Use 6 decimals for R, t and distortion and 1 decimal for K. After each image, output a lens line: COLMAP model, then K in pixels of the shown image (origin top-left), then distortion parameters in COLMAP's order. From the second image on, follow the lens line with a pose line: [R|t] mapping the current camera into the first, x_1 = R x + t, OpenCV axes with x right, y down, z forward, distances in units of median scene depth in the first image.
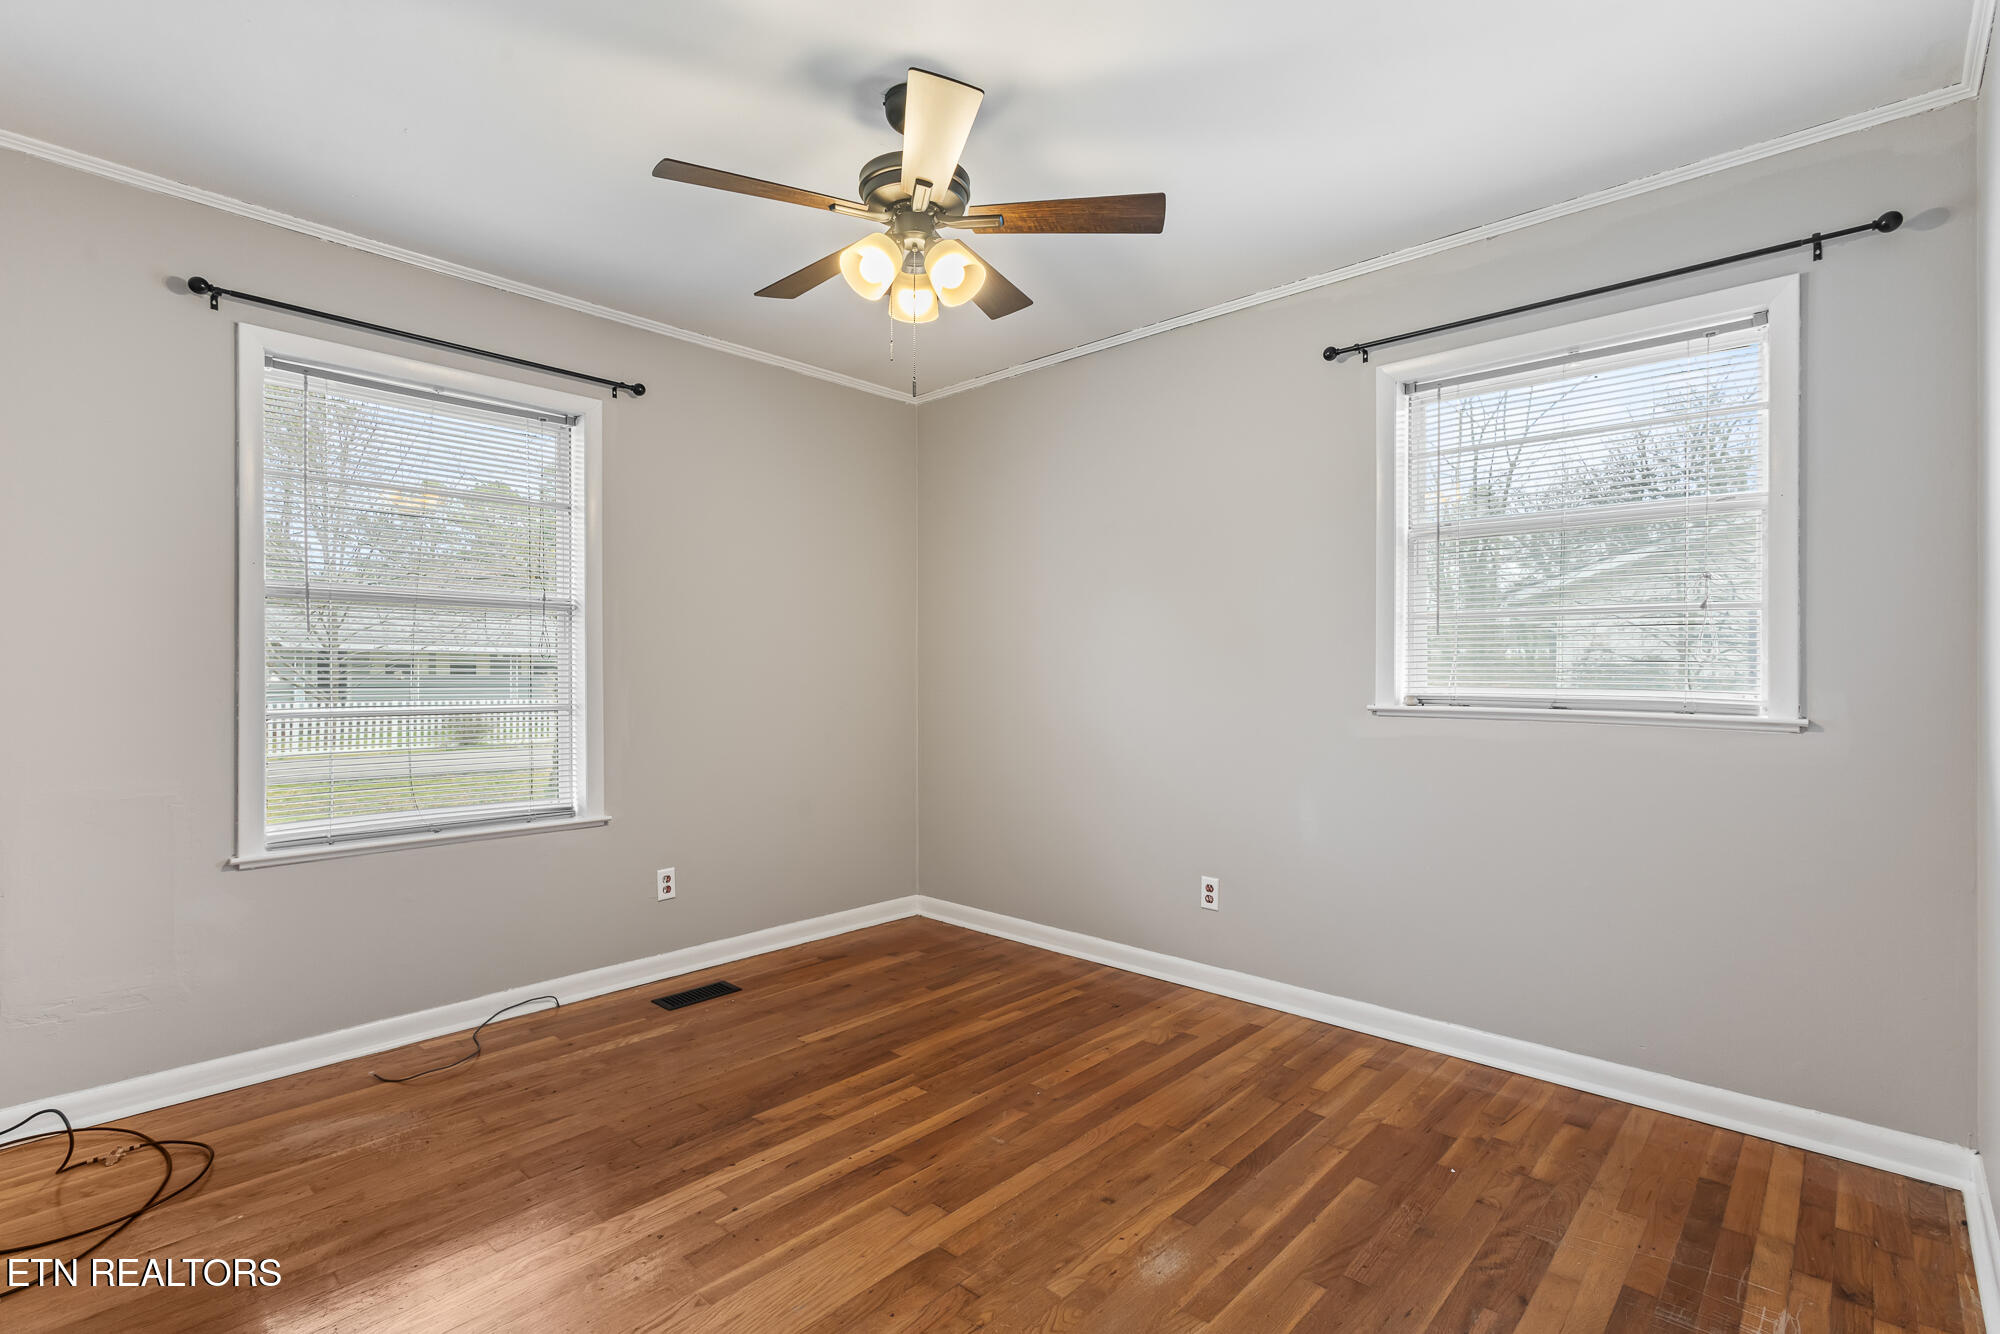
lens RADIAL K [[917.1, 0, 1000.5], [0, 917.1, 672.0], [0, 0, 1]] dist [0.000562, 0.000304]
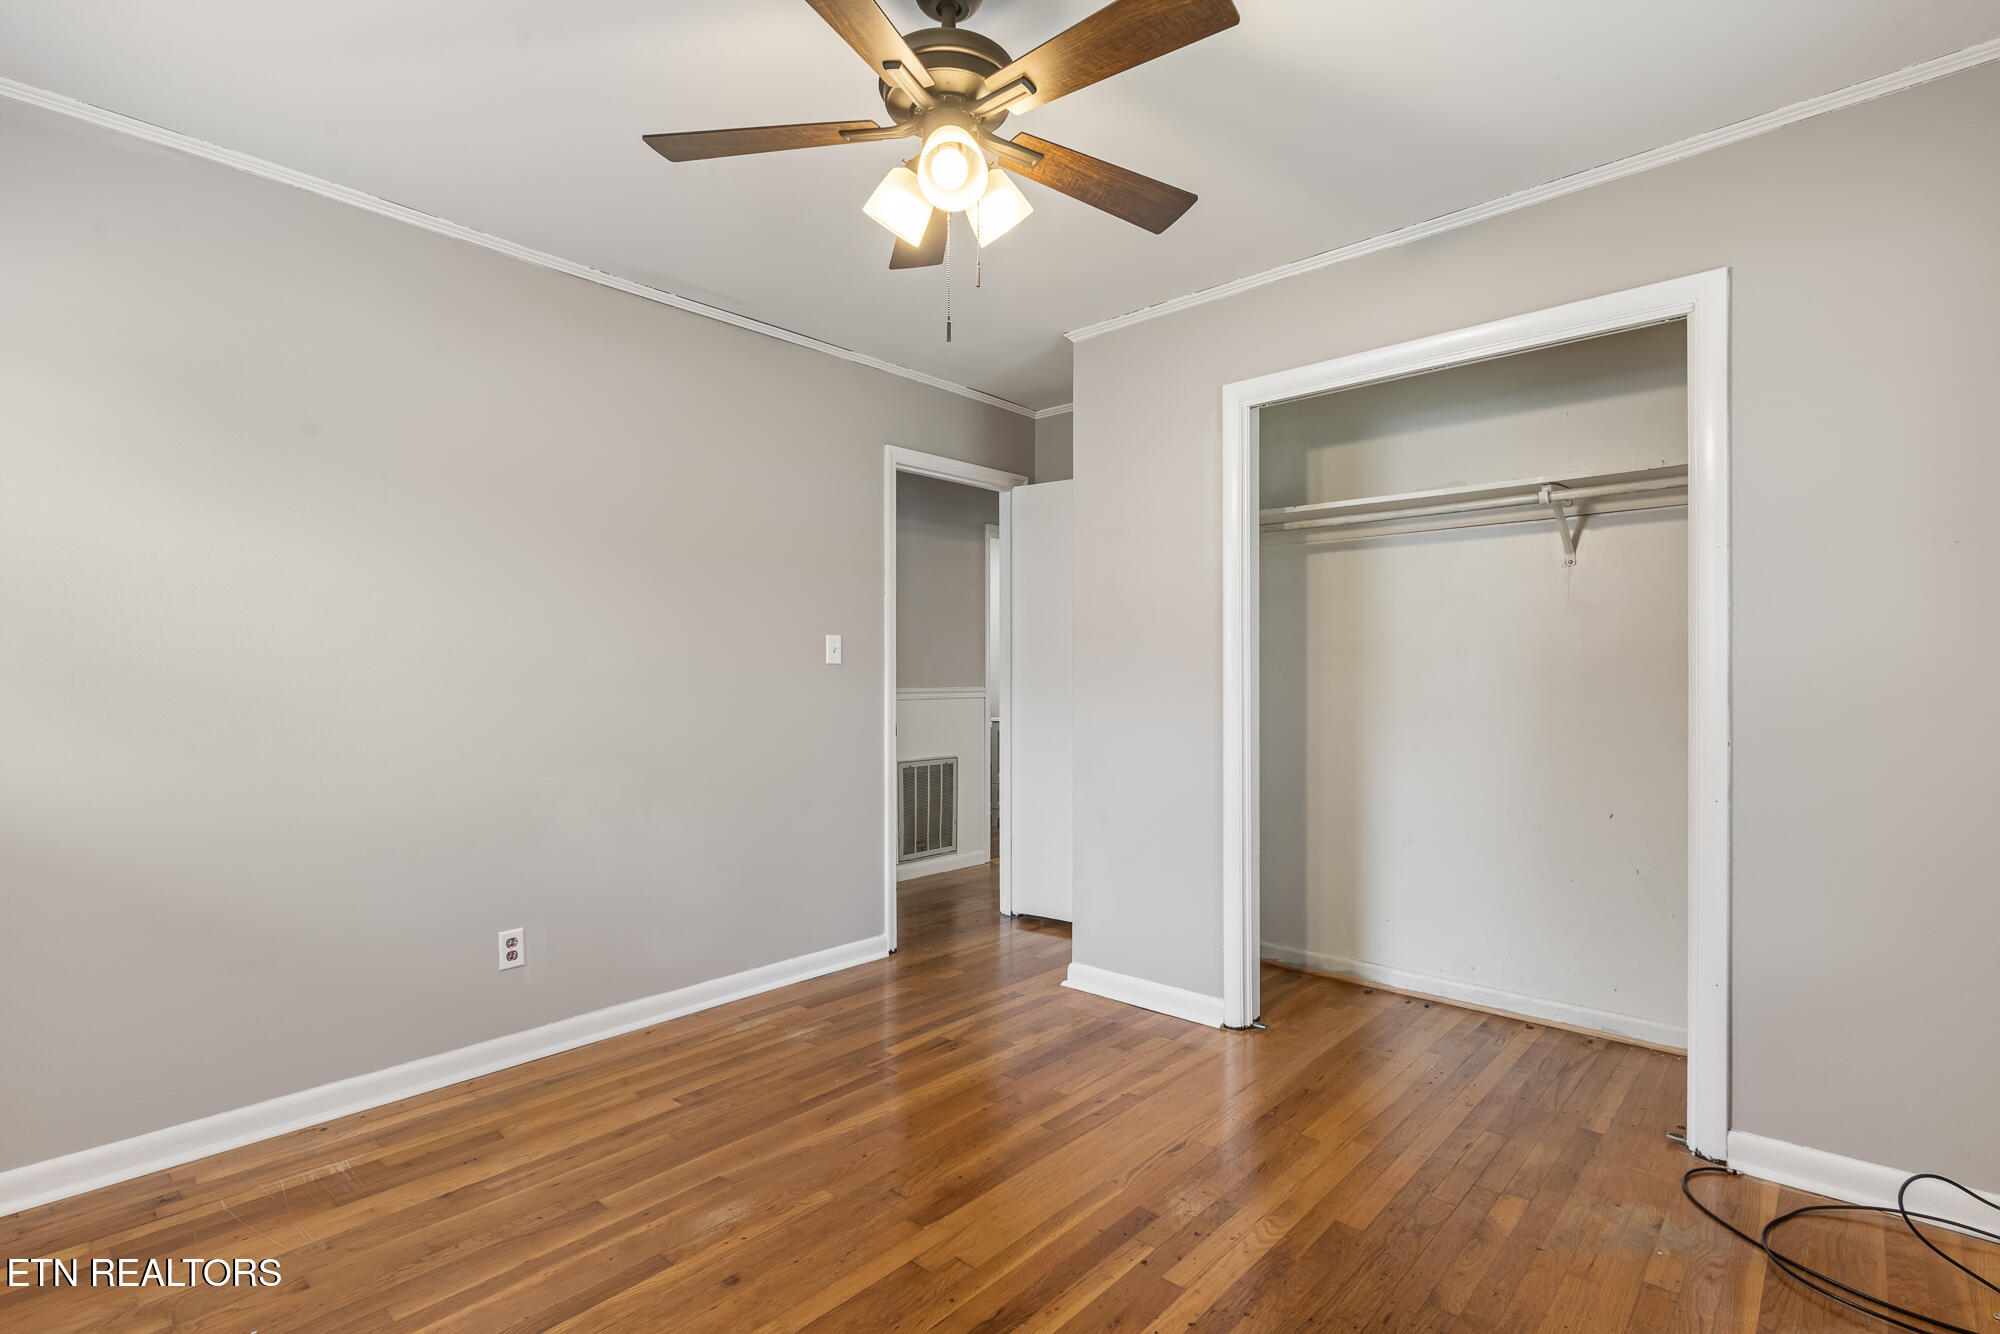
lens RADIAL K [[917.1, 0, 1000.5], [0, 917.1, 672.0], [0, 0, 1]] dist [0.000562, 0.000304]
pose [[-0.999748, 0.002302, -0.022351, -0.129066], [0.002448, 0.999976, -0.006491, -0.003551], [0.022336, -0.006544, -0.999729, 1.988017]]
